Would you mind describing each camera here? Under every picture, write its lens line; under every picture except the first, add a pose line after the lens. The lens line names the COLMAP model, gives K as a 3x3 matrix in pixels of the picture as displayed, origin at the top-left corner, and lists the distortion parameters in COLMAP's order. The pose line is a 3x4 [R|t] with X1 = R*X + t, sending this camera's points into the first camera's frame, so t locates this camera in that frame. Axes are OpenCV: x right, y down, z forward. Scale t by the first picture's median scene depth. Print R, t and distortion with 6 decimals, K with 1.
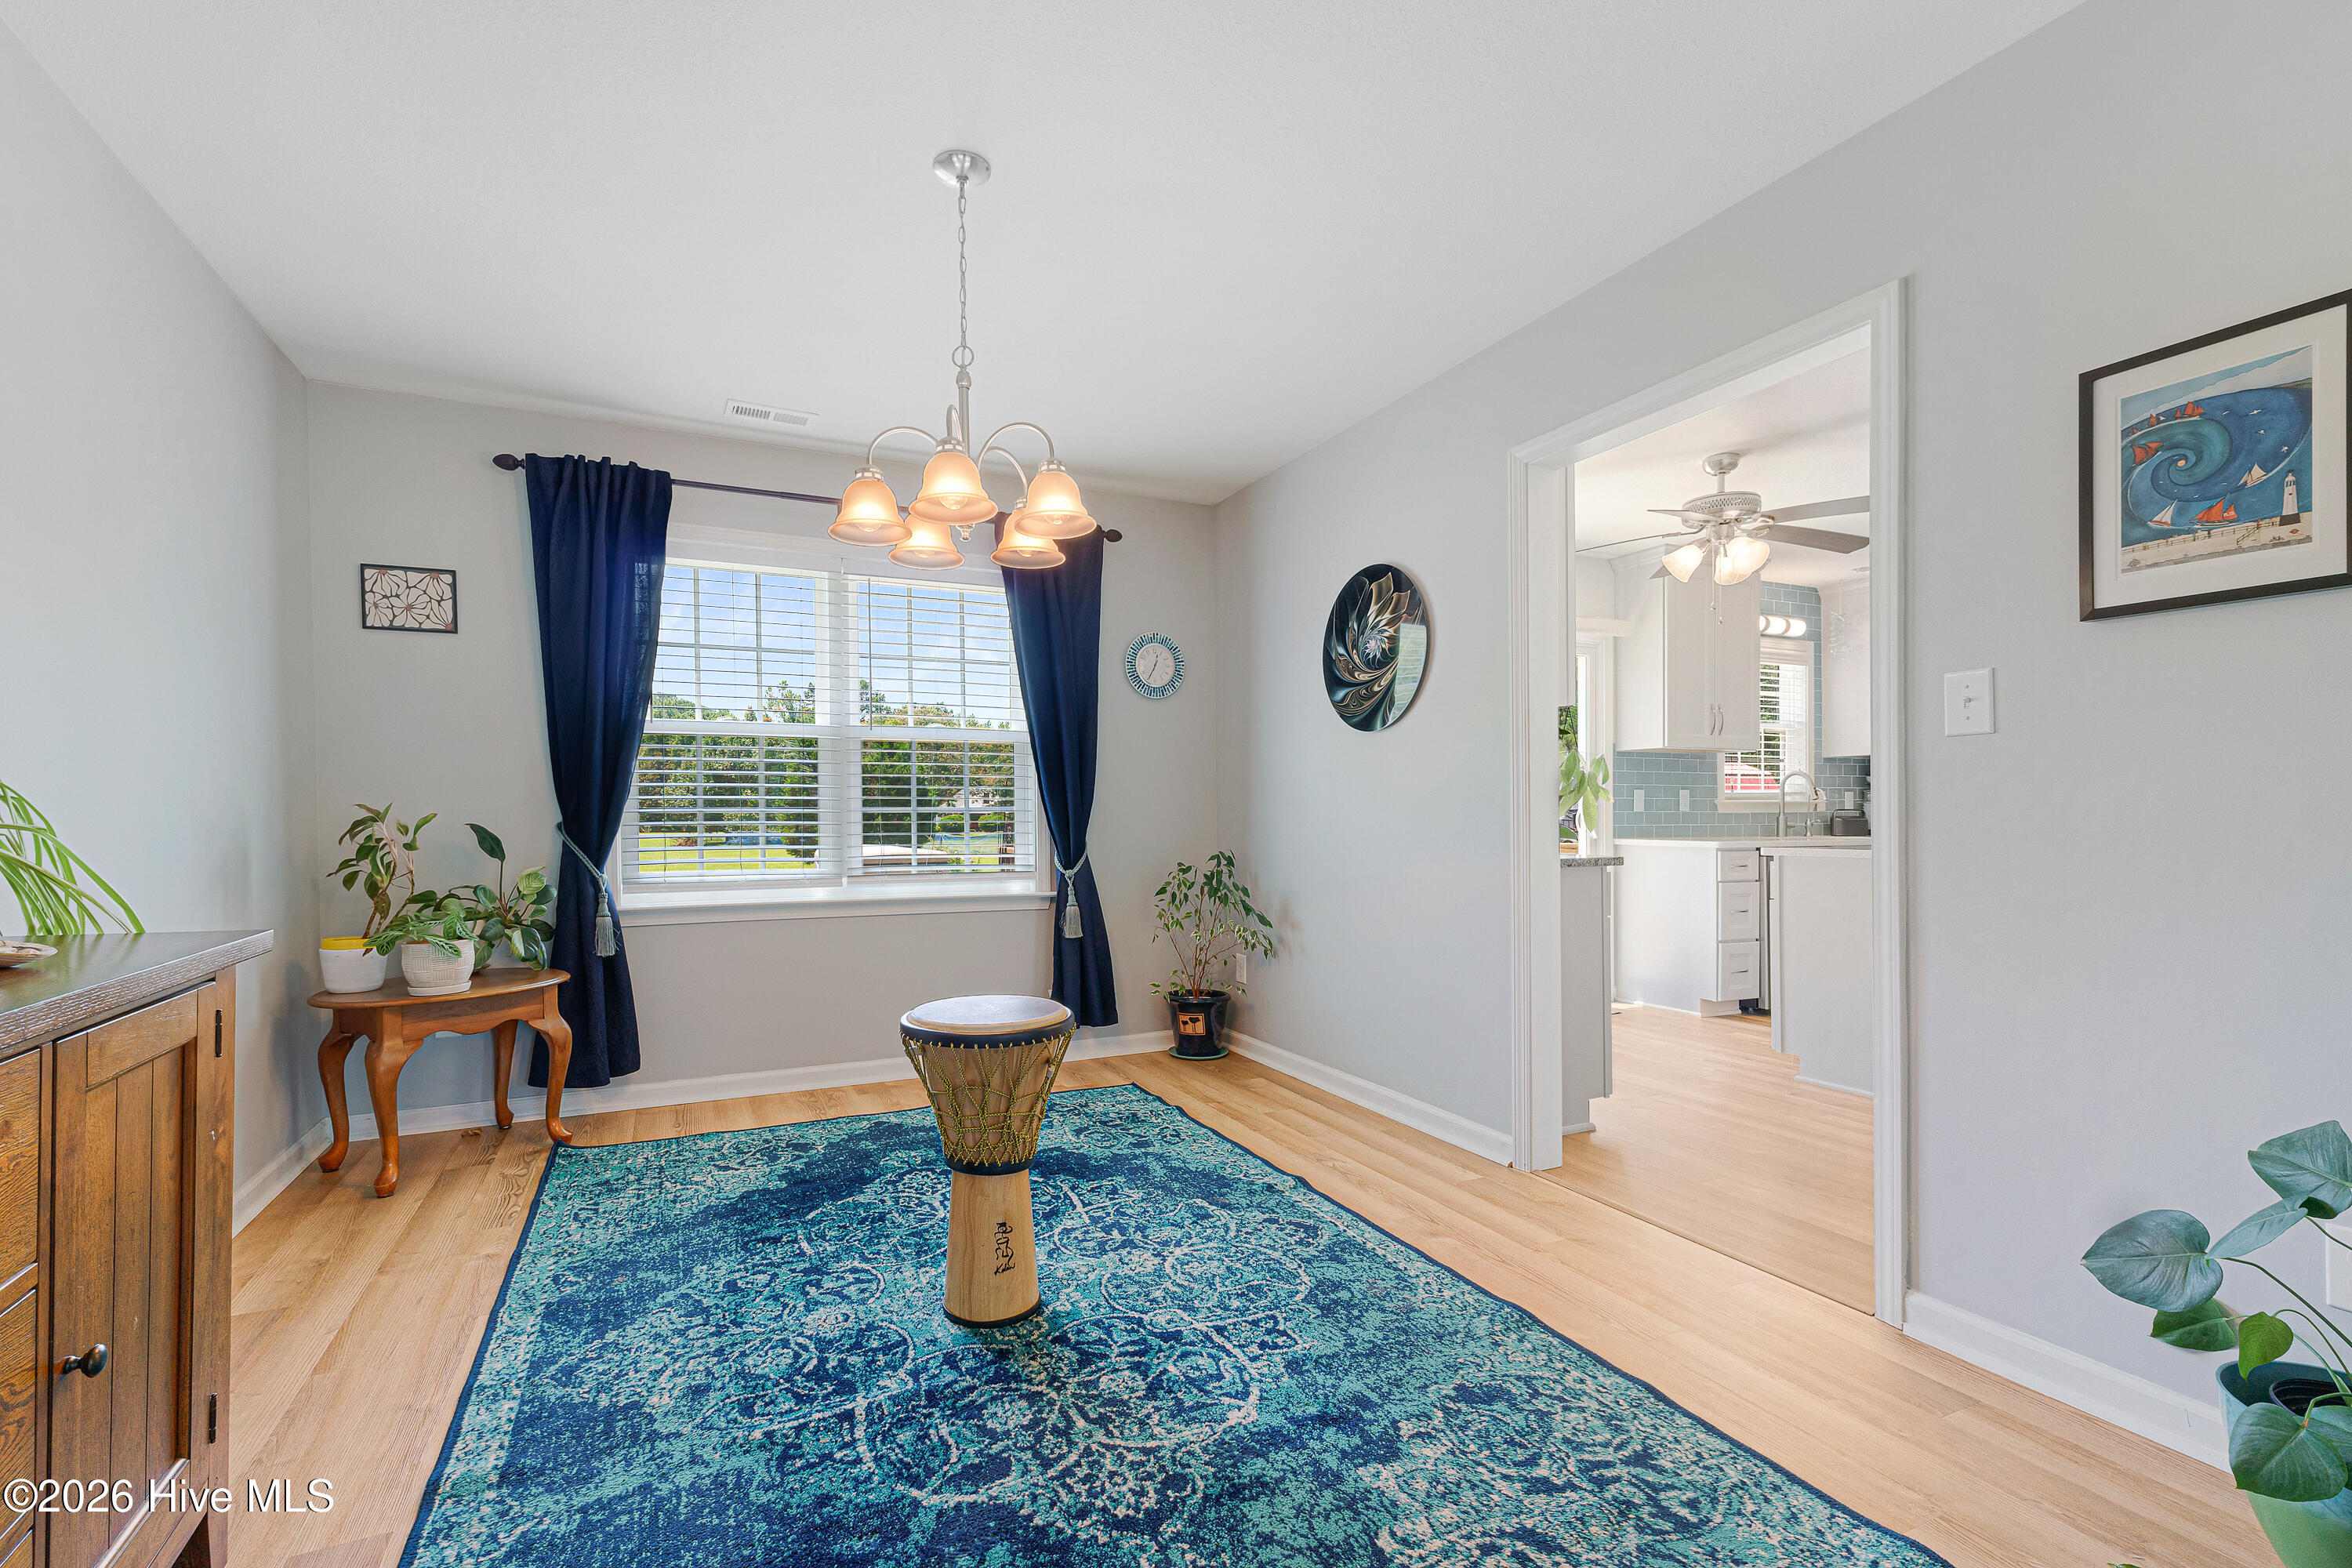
lens RADIAL K [[1008.9, 0, 1133.1], [0, 1008.9, 814.6], [0, 0, 1]] dist [0.000425, 0.000073]
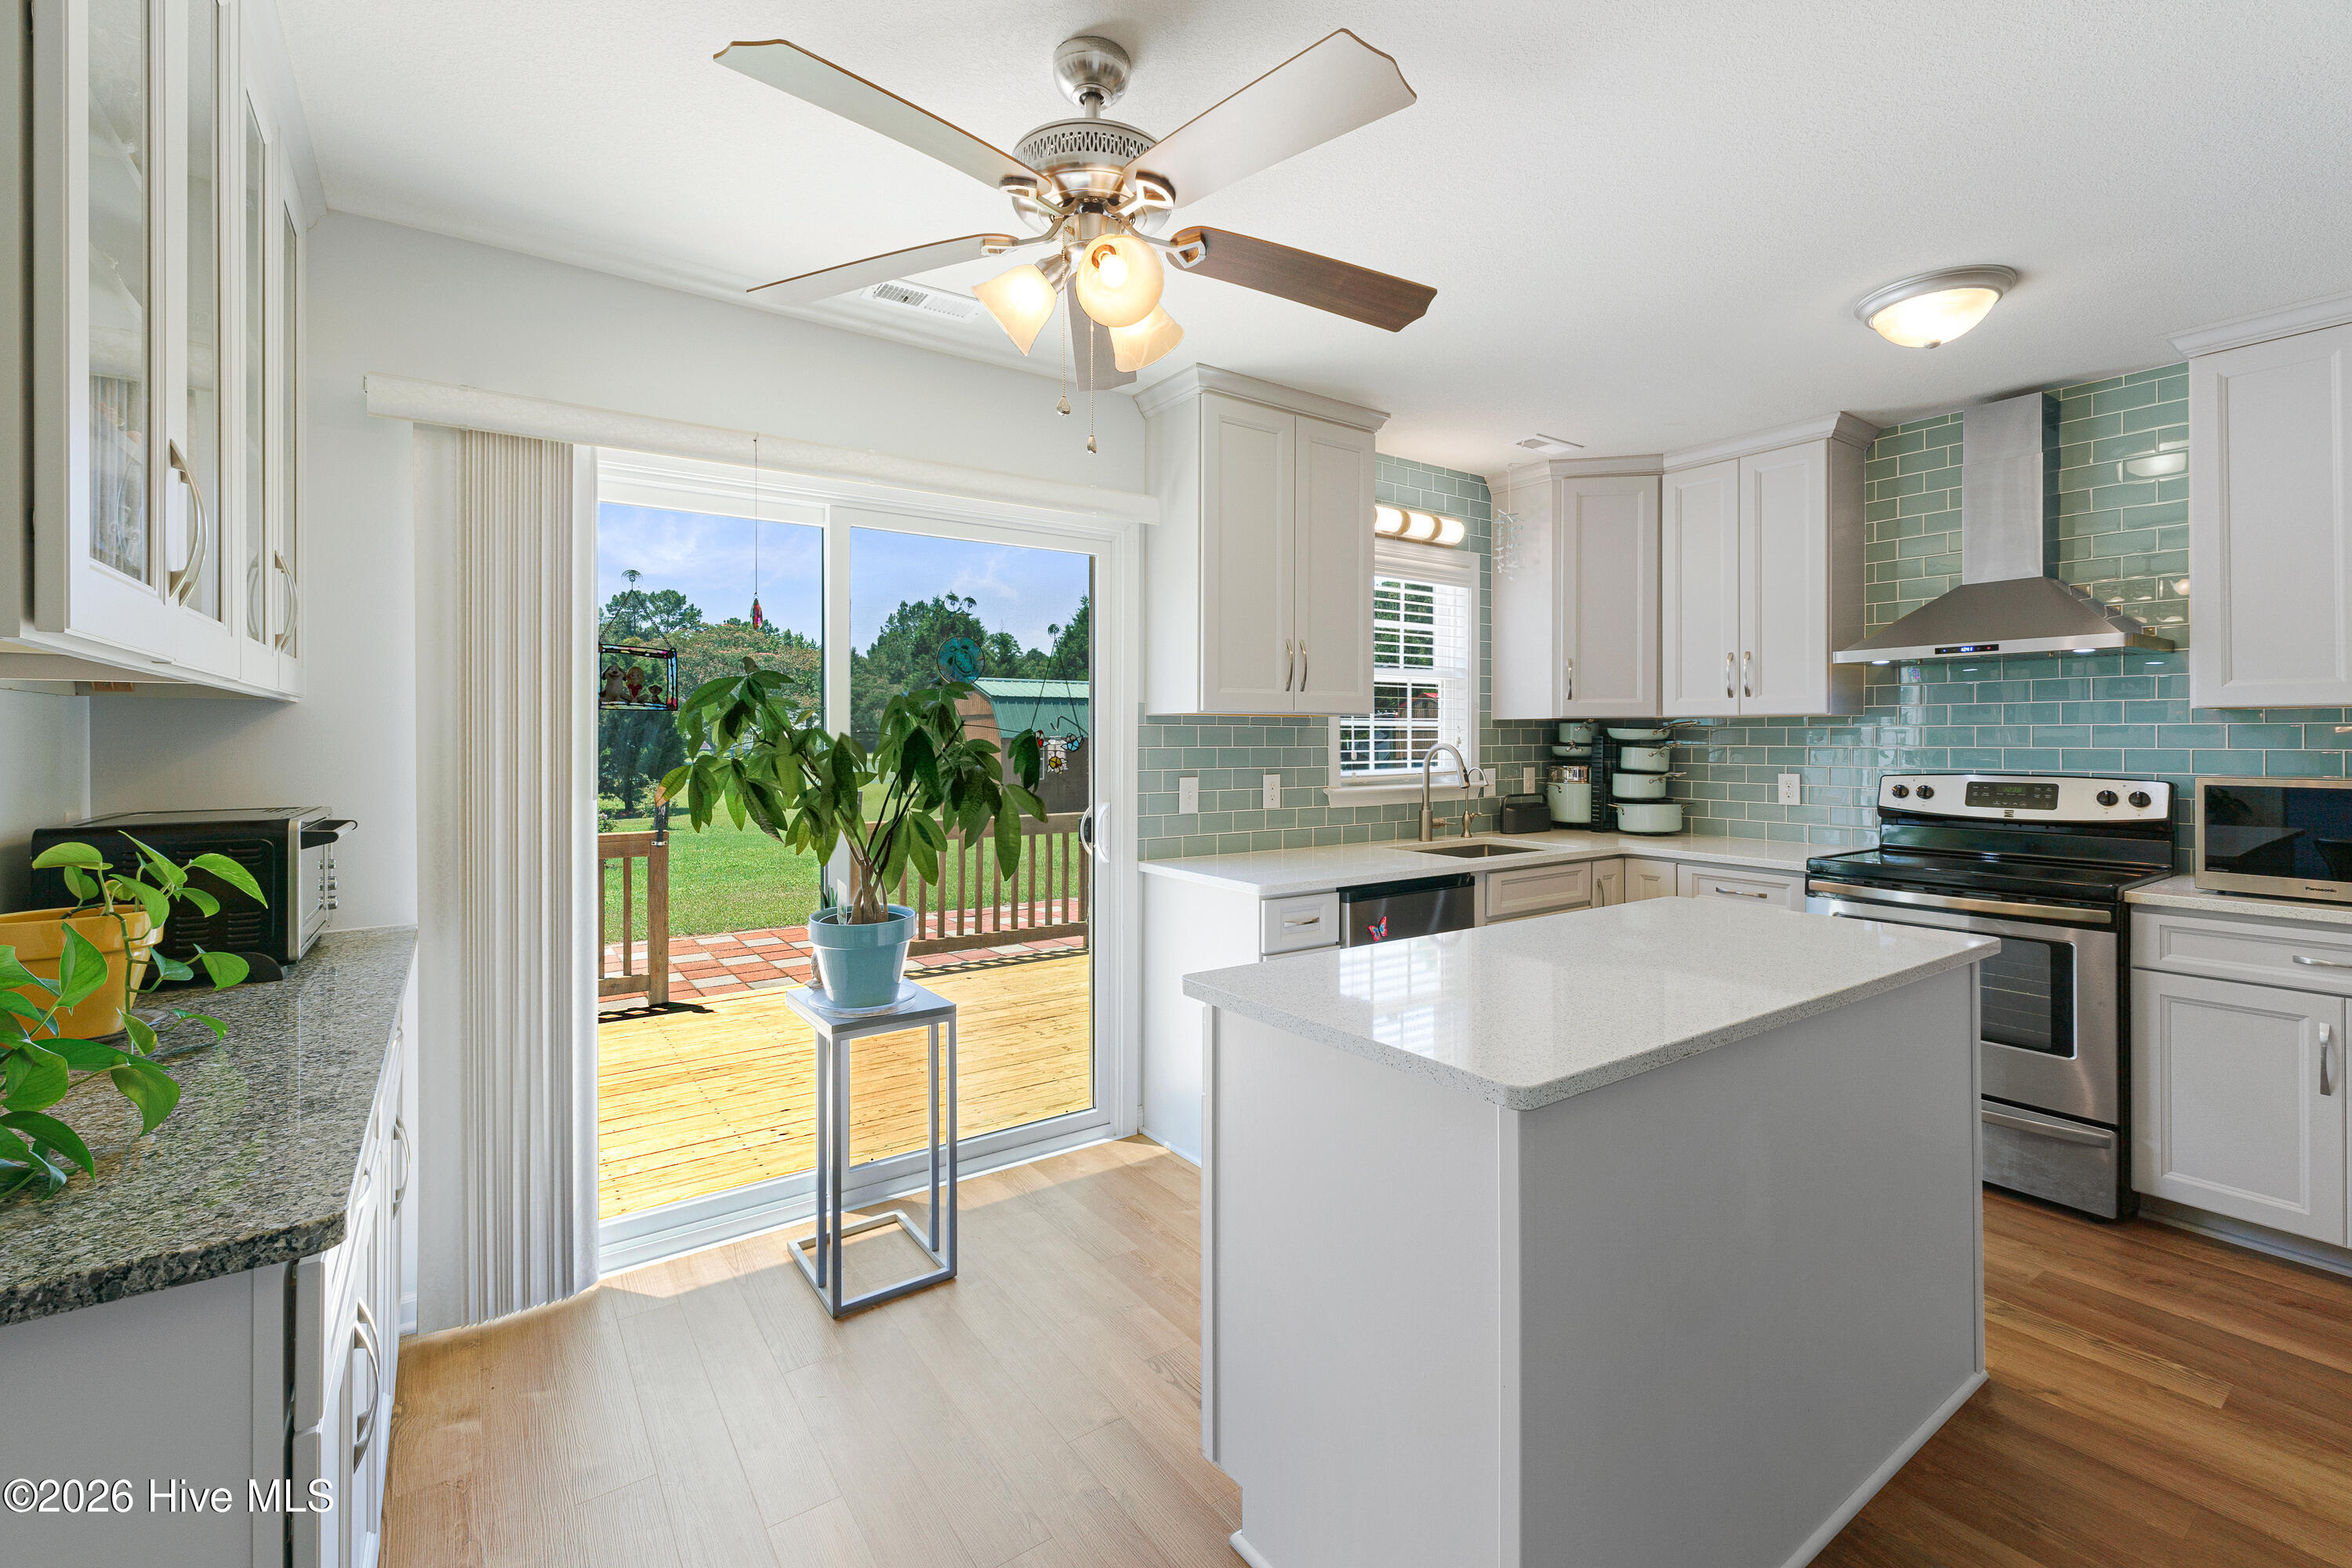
lens RADIAL K [[1003.8, 0, 1175.1], [0, 1003.8, 736.8], [0, 0, 1]] dist [-0.000270, 0.000035]
pose [[0.980802, 0.005540, 0.194927, 0.337773], [-0.005339, 0.999985, -0.001560, -0.043472], [-0.194933, 0.000490, 0.980817, 0.366239]]
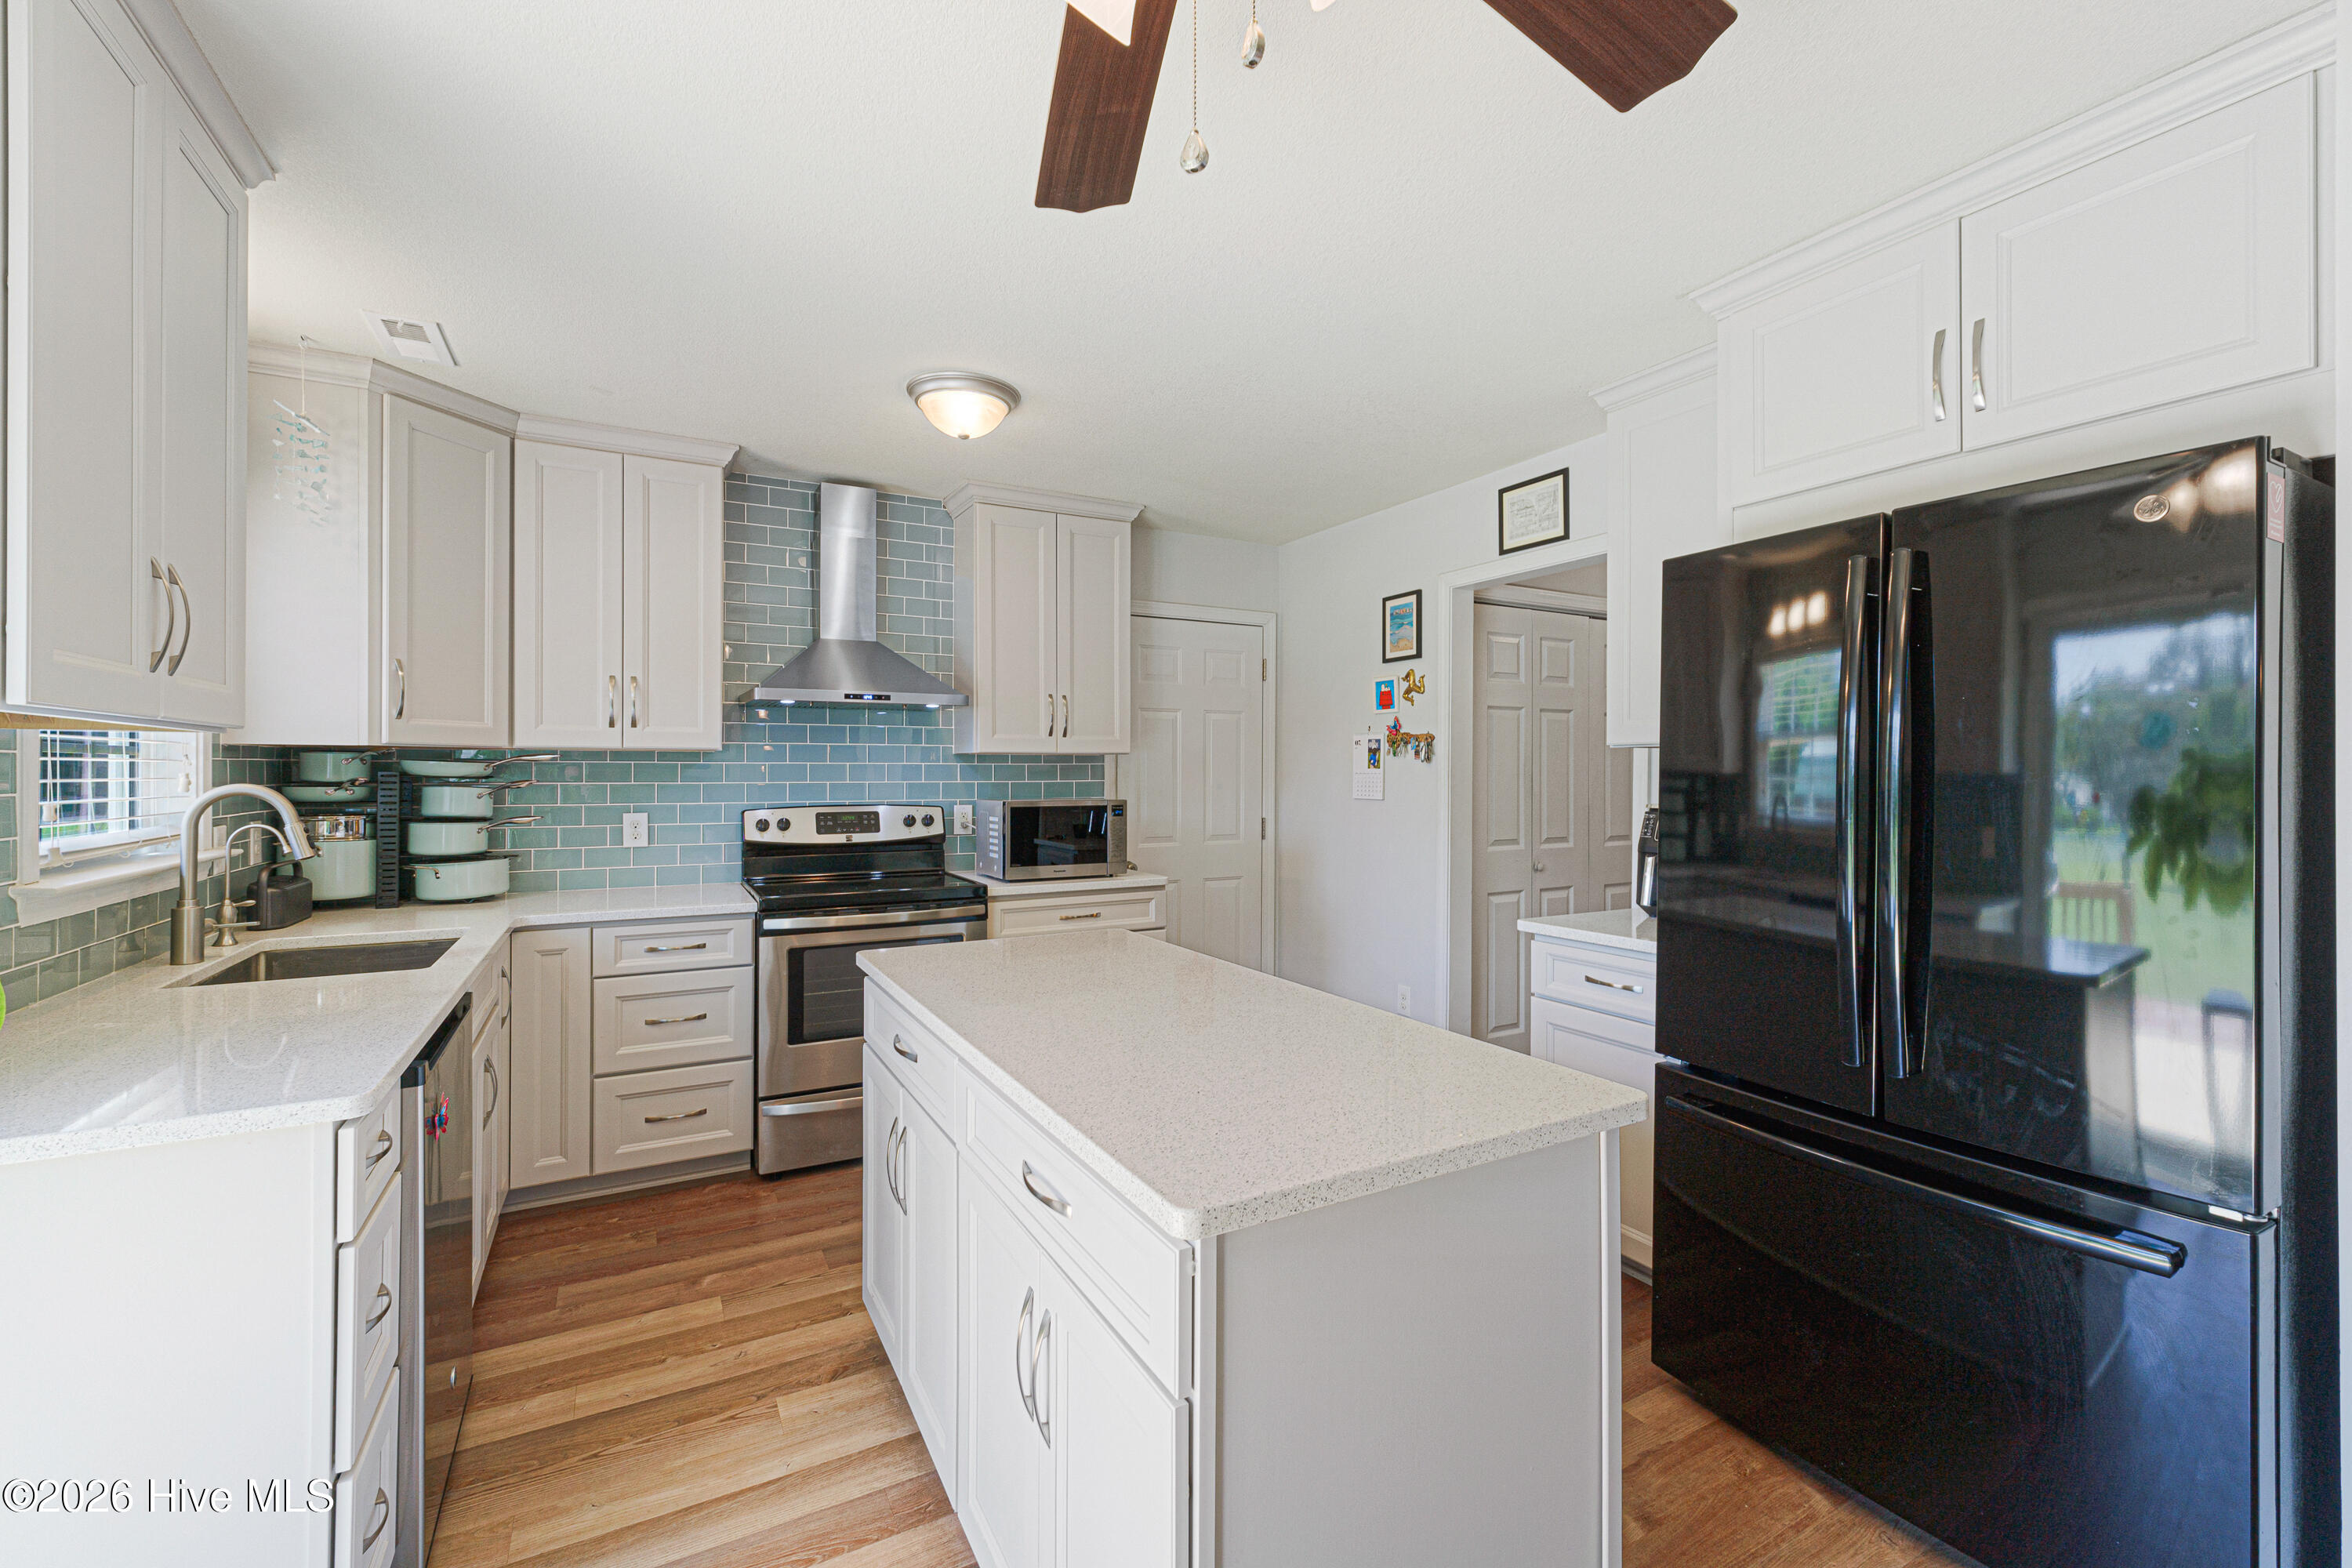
lens RADIAL K [[989.1, 0, 1189.6], [0, 989.1, 776.4], [0, 0, 1]] dist [-0.000396, 0.000046]
pose [[-0.091583, 0.004812, 0.995786, 0.240833], [0.001078, 0.999988, -0.004734, -0.041535], [-0.995797, 0.000639, -0.091588, 0.649103]]
